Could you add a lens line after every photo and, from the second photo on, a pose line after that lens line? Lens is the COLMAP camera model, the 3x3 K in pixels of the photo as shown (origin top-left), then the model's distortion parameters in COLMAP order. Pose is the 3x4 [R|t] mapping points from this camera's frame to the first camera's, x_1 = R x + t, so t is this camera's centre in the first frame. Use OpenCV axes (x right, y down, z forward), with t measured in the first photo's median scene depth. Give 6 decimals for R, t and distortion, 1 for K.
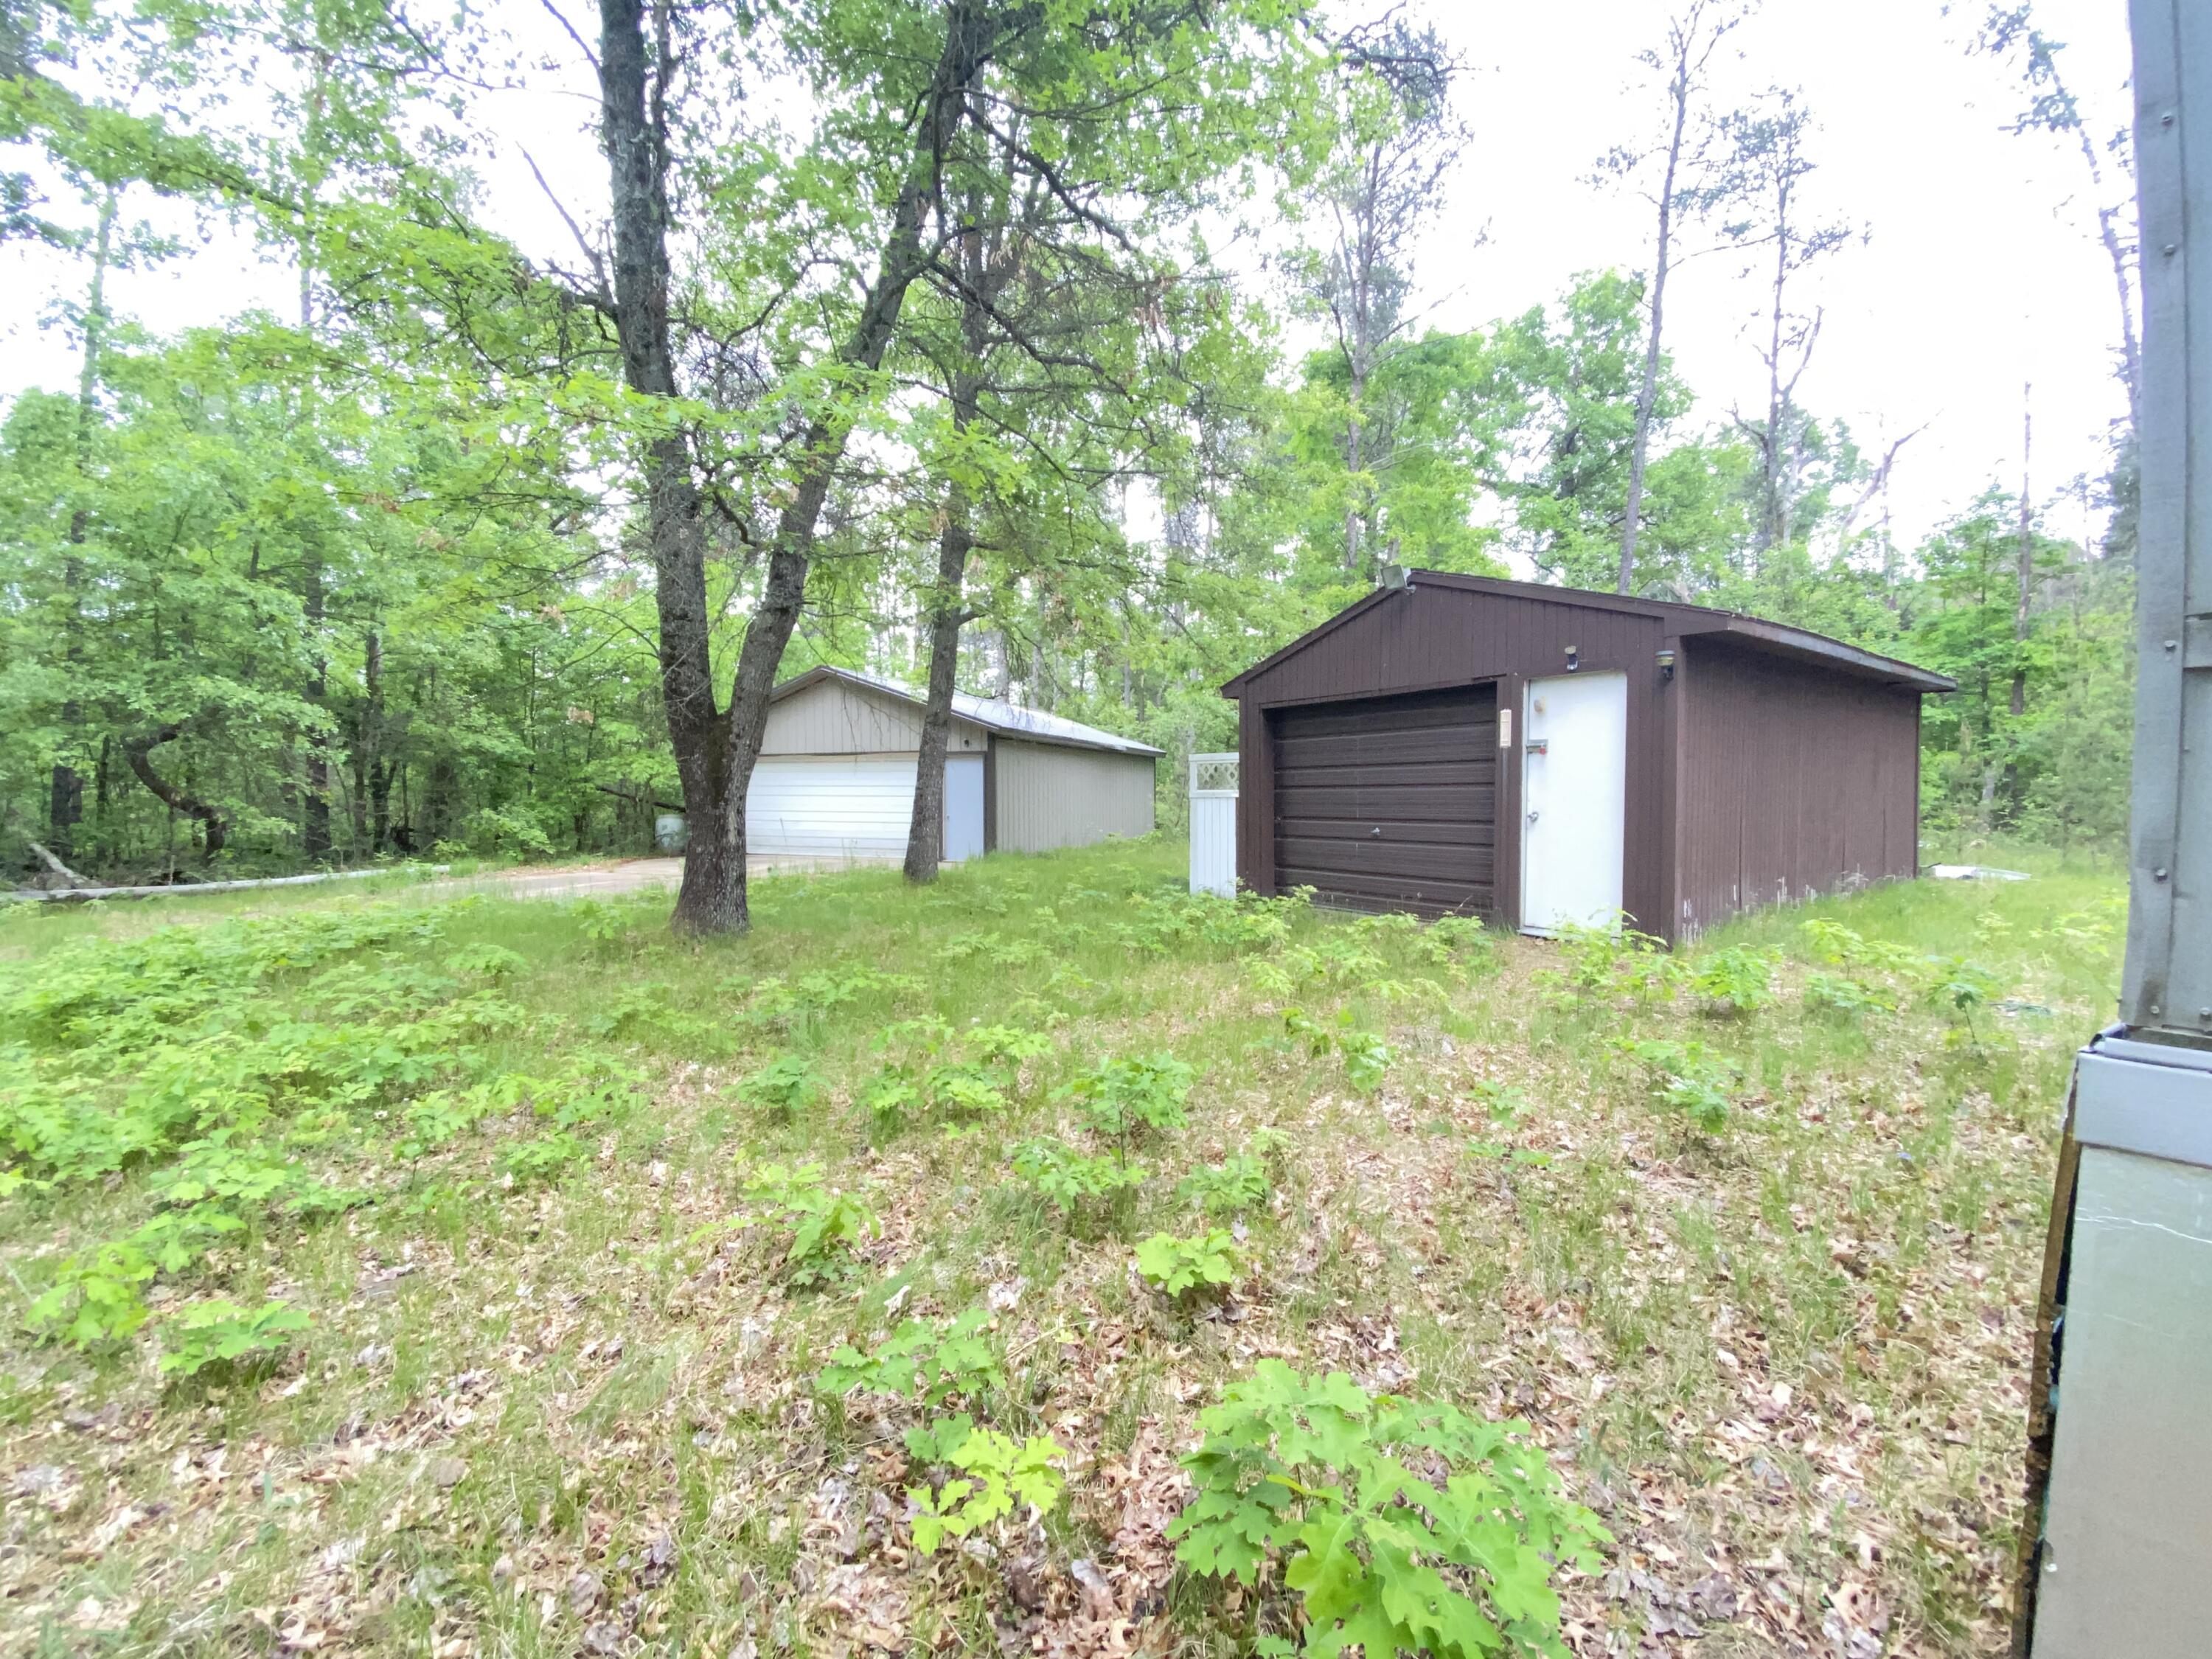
lens RADIAL K [[879.0, 0, 1106.0], [0, 879.0, 829.5], [0, 0, 1]] dist [-0.000320, 0.000008]
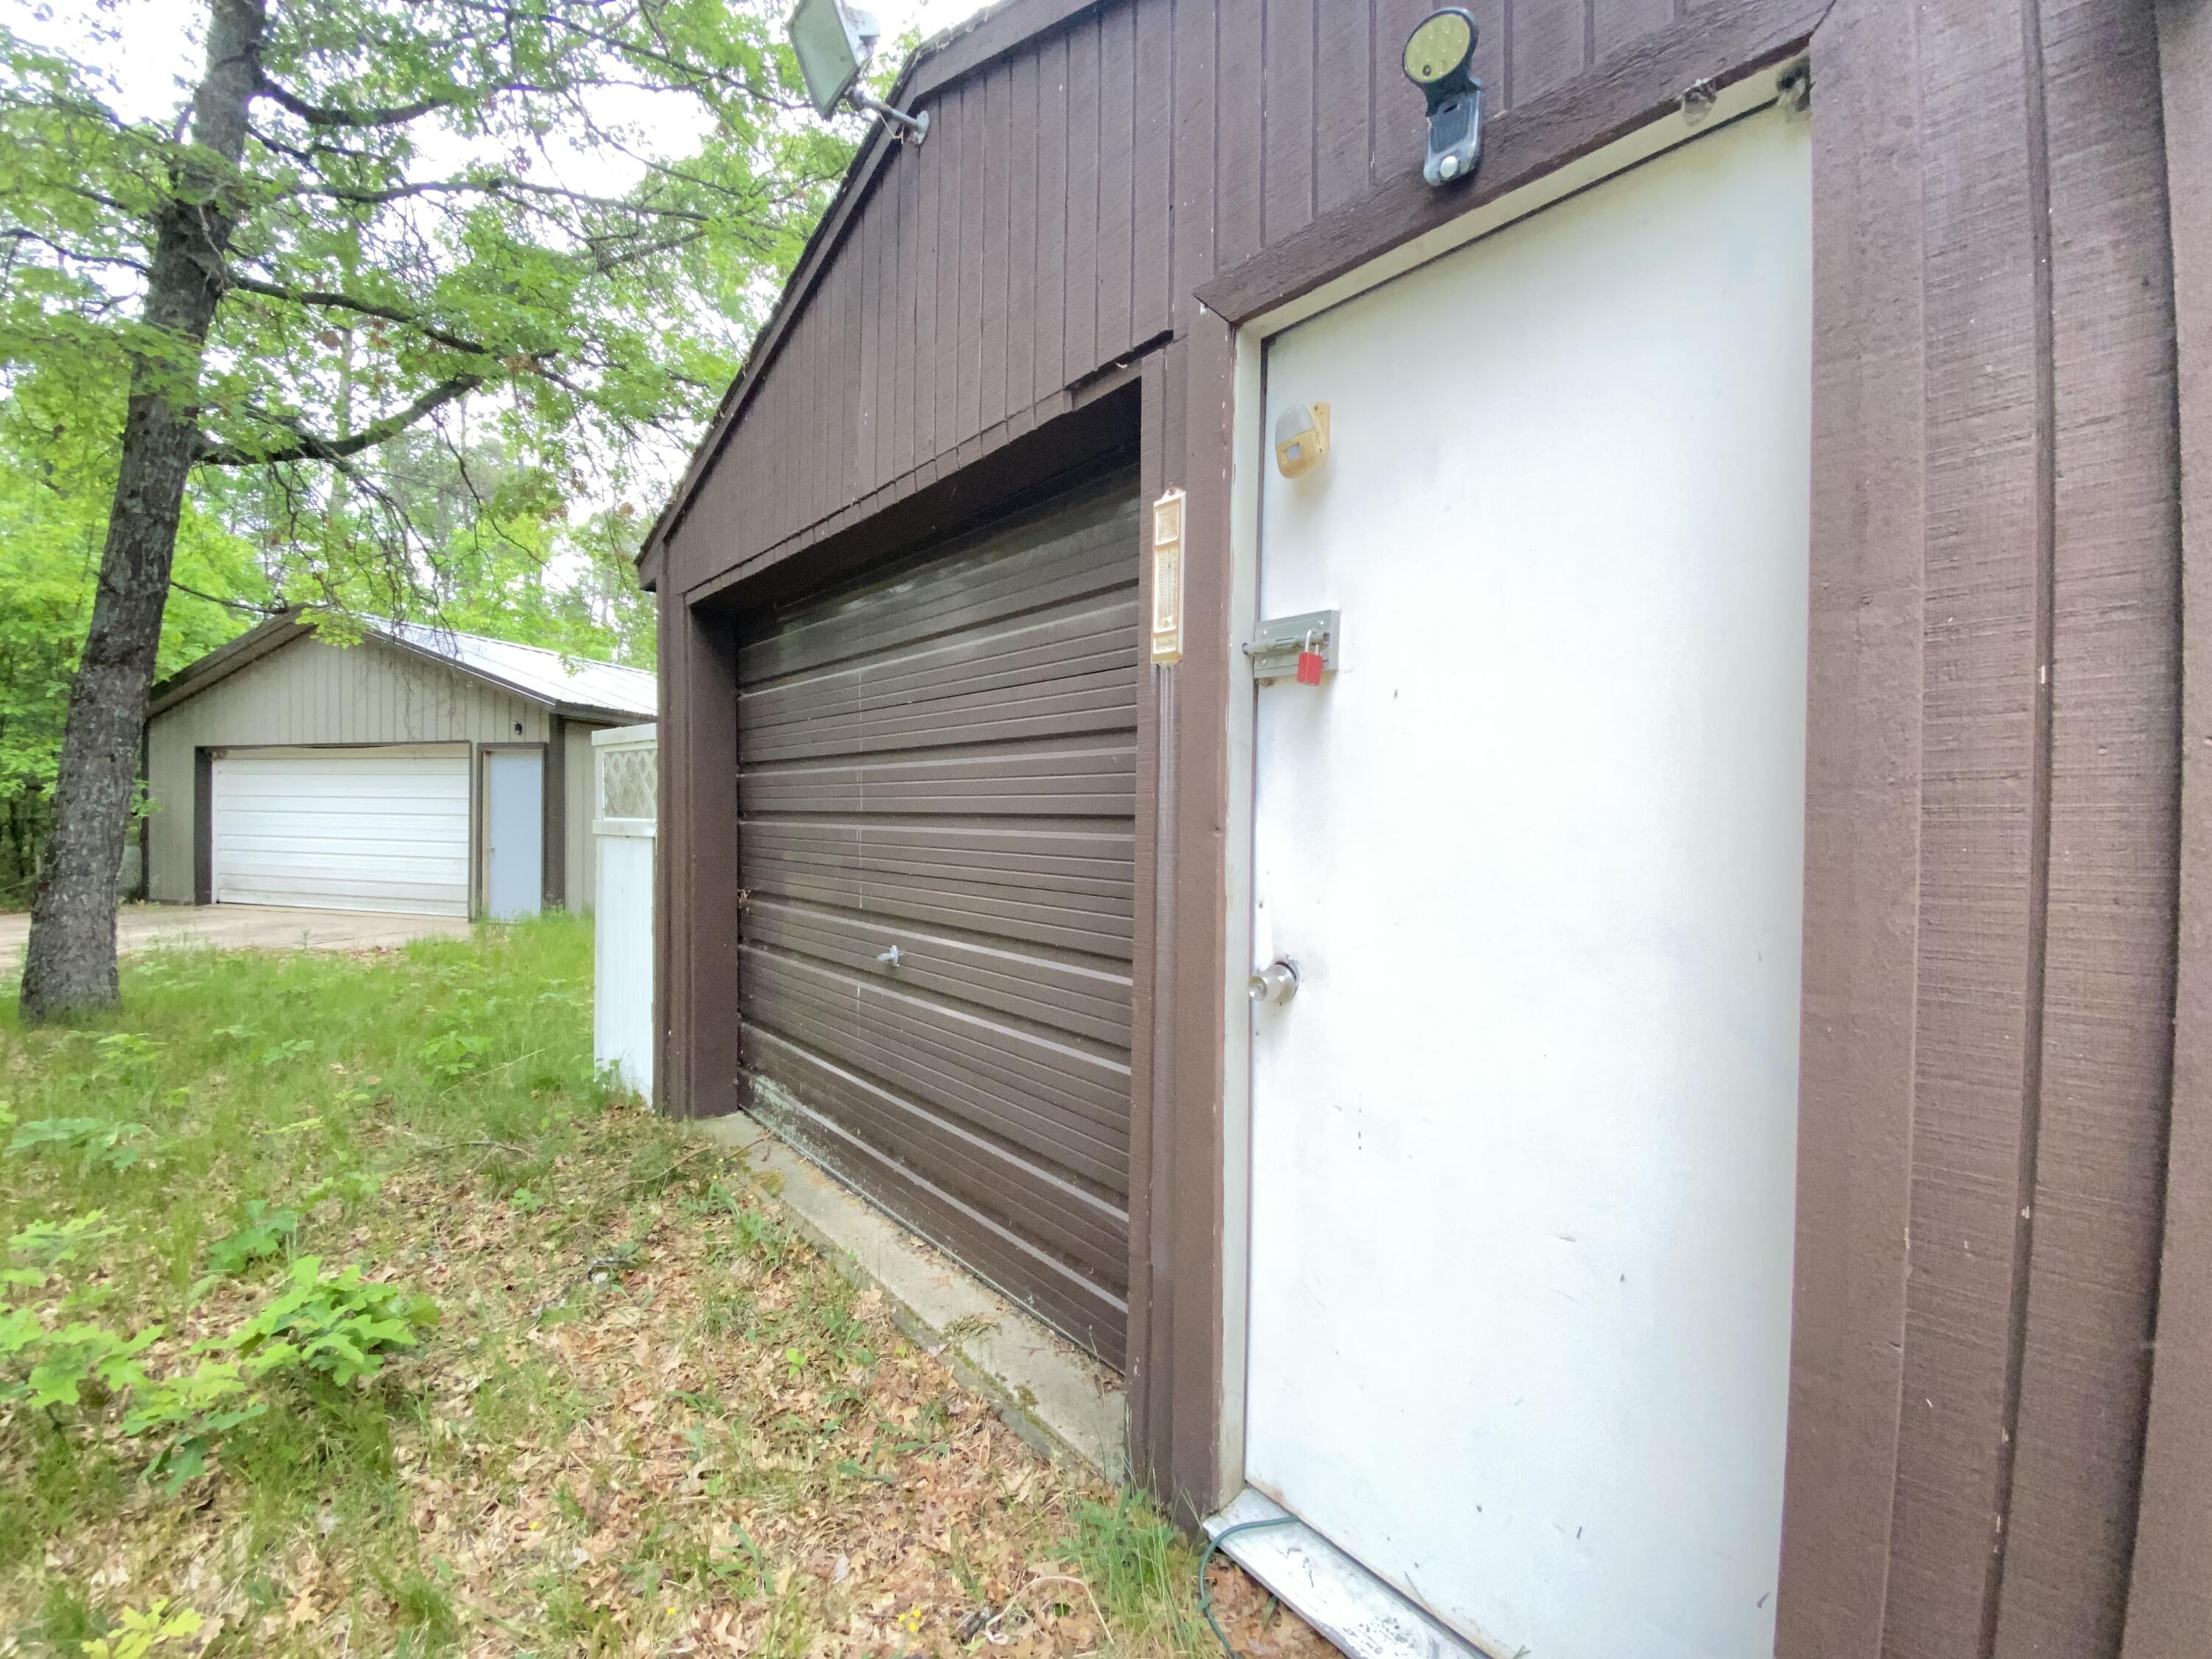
lens RADIAL K [[879.0, 0, 1106.0], [0, 879.0, 829.5], [0, 0, 1]] dist [-0.000320, 0.000008]
pose [[0.993911, 0.003825, 0.110122, 0.410306], [-0.002464, 0.999919, -0.012491, -0.047175], [-0.110160, 0.012143, 0.993840, 0.772253]]
